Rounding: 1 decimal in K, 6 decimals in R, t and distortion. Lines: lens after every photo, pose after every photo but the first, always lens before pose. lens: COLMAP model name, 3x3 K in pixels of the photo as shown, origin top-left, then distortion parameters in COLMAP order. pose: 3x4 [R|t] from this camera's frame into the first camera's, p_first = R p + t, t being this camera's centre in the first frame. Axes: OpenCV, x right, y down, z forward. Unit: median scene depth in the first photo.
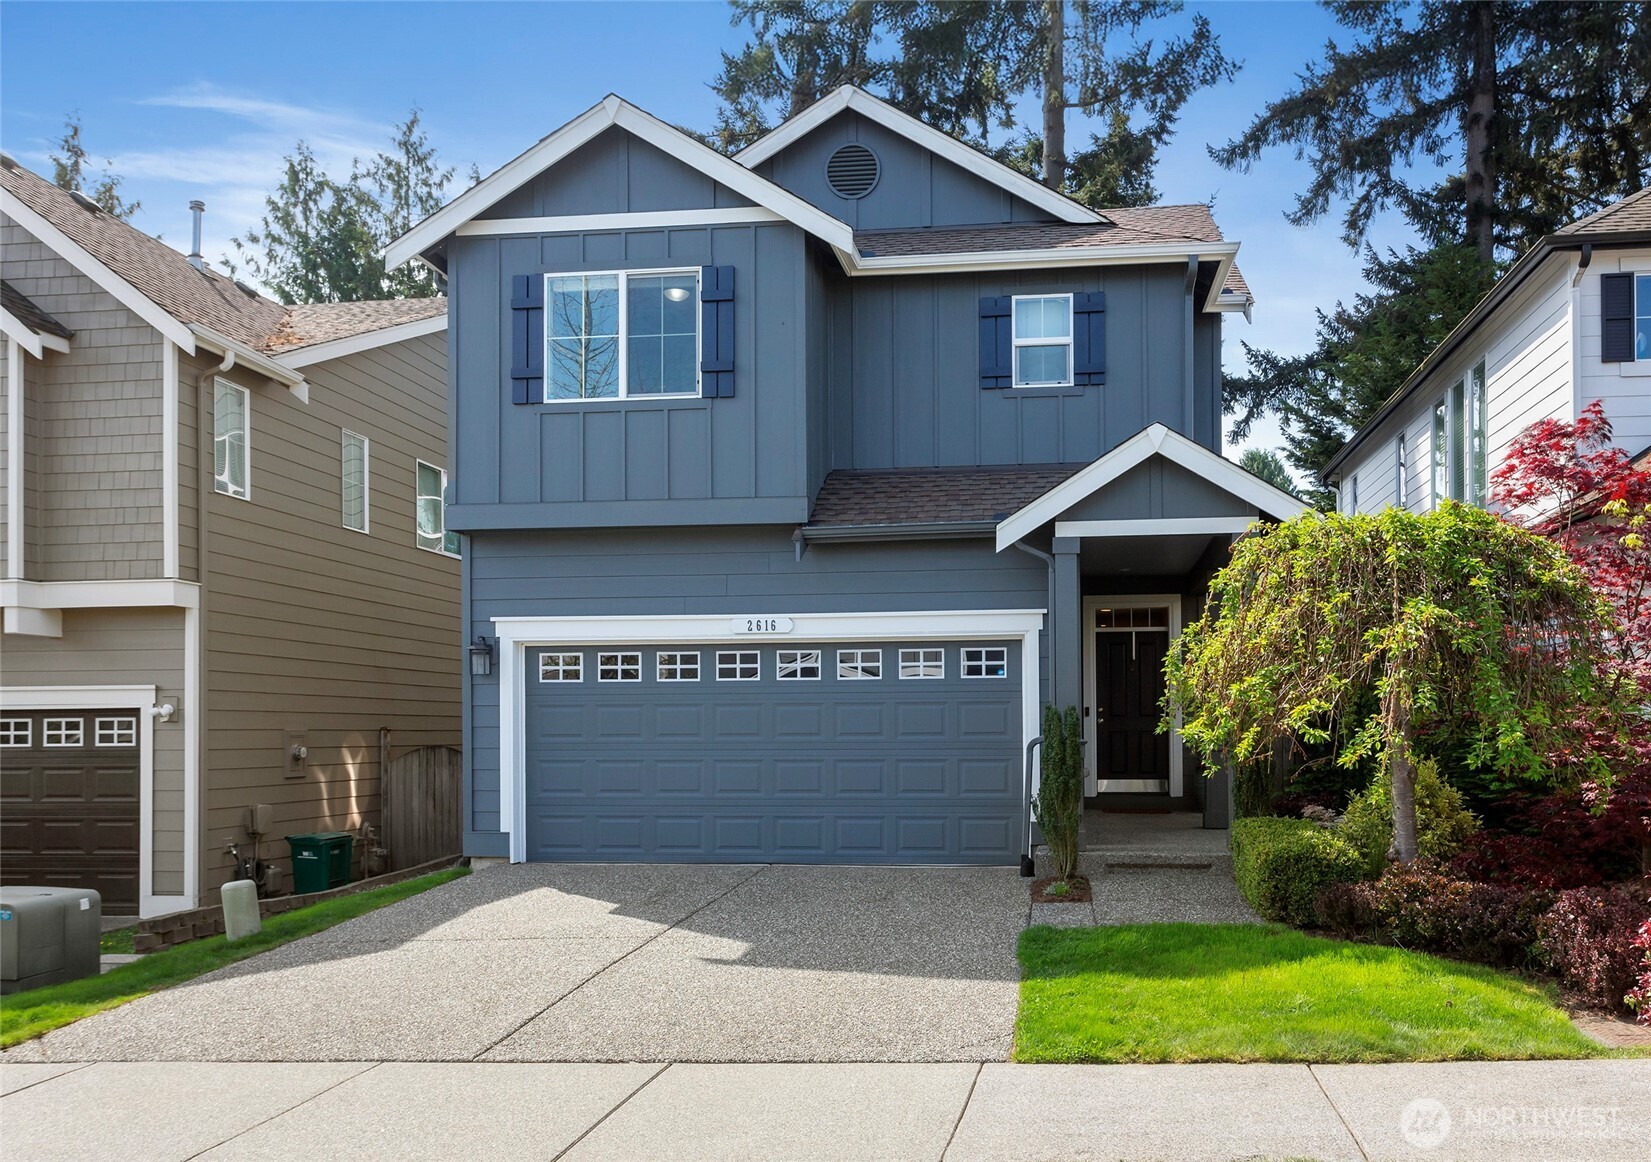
lens RADIAL K [[1399.0, 0, 825.3], [0, 1399.0, 694.8], [0, 0, 1]] dist [-0.008783, 0.018164]
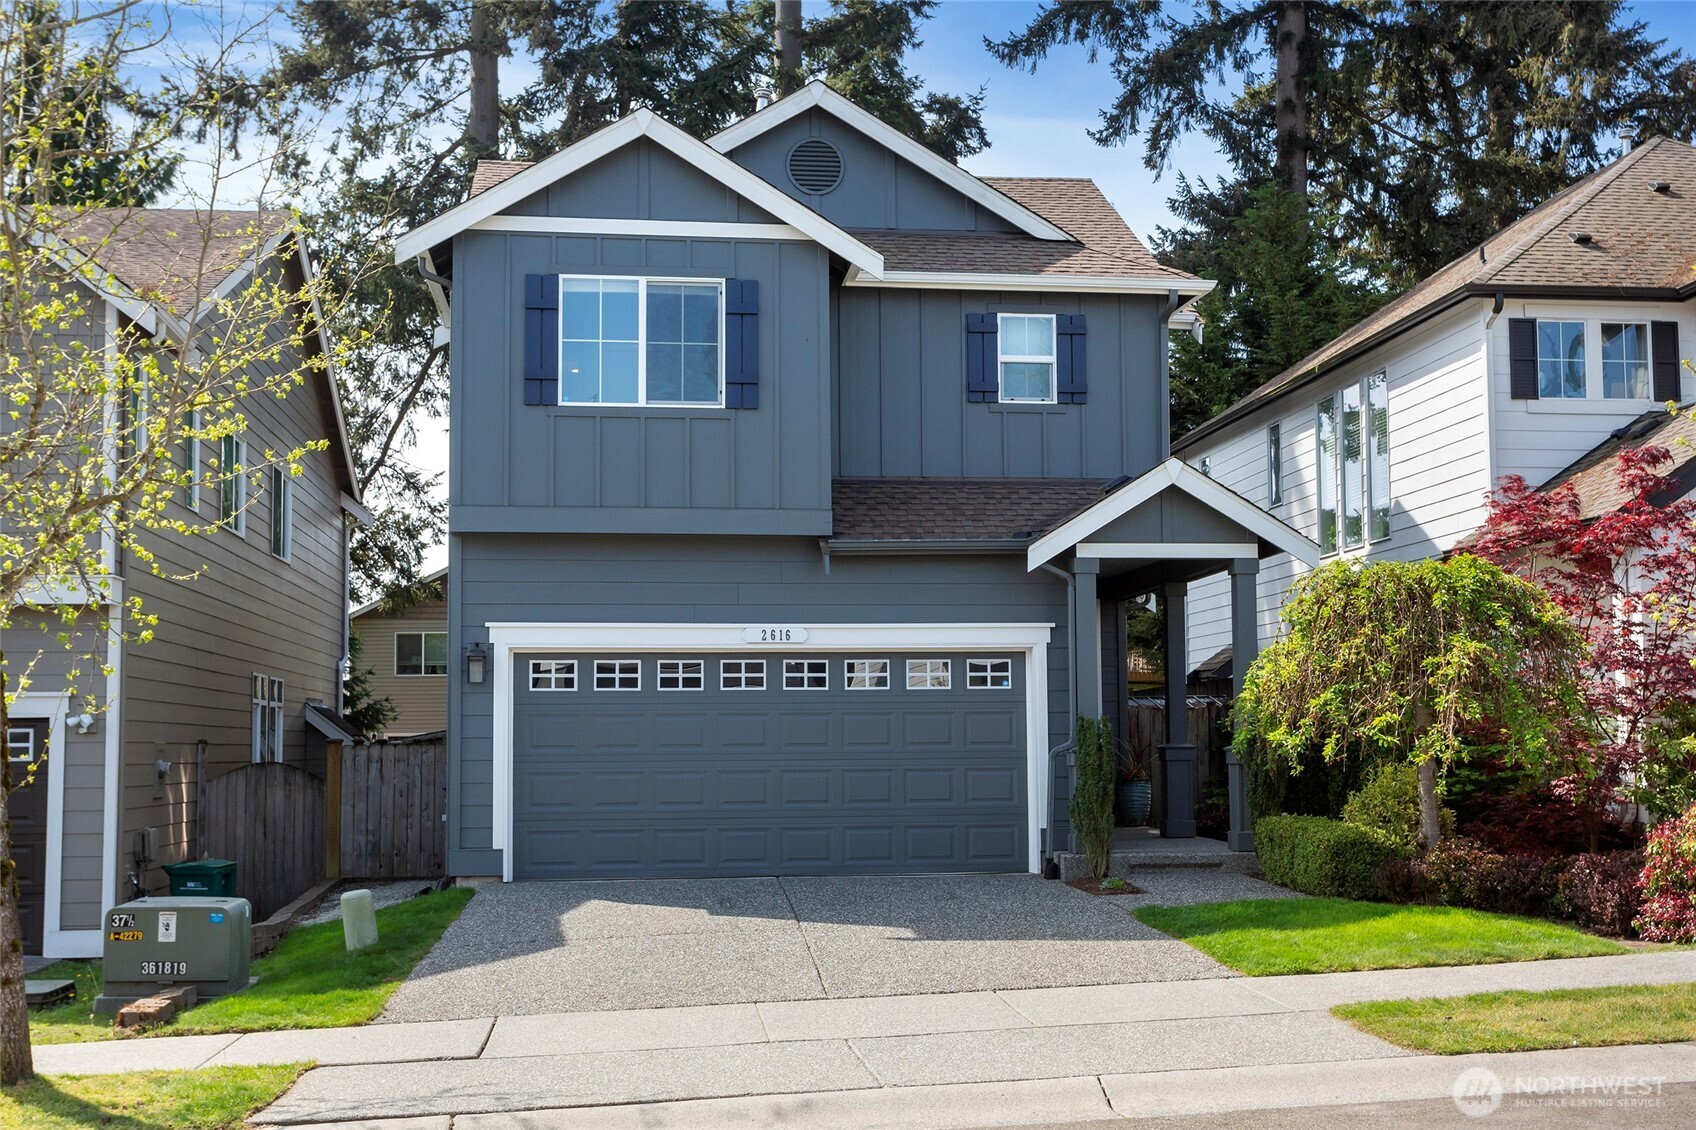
lens RADIAL K [[1961.0, 0, 848.0], [0, 1961.0, 565.0], [0, 0, 1]] dist [0.010318, -0.014097]
pose [[0.970774, 0.018805, 0.239259, -0.329310], [-0.002706, 0.997720, -0.067442, -0.005197], [-0.239982, 0.064823, 0.968611, -0.369053]]
